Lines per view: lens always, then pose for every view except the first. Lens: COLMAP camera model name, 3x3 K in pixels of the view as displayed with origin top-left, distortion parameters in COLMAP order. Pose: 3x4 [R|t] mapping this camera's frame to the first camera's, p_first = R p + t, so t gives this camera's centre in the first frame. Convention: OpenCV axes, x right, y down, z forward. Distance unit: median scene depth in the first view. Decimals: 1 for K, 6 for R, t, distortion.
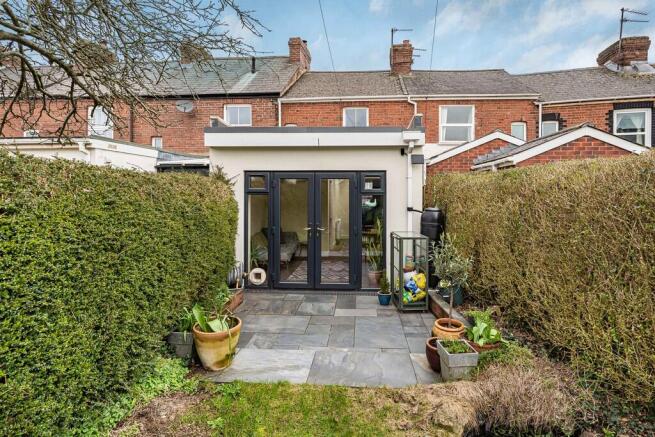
lens RADIAL K [[319.6, 0, 348.2], [0, 319.6, 182.7], [0, 0, 1]] dist [-0.001016, -0.000111]
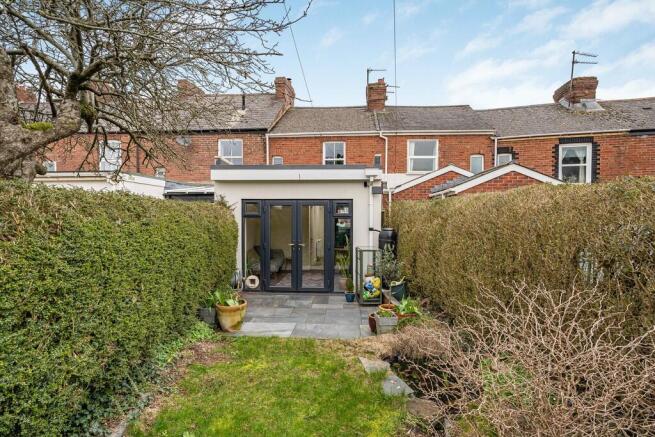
lens RADIAL K [[311.4, 0, 328.9], [0, 311.4, 214.5], [0, 0, 1]] dist [-0.000187, -0.000014]
pose [[0.999939, 0.000297, -0.011018, 0.027153], [-0.000035, 0.999716, 0.023812, -0.004136], [0.011022, -0.023810, 0.999656, -0.179015]]
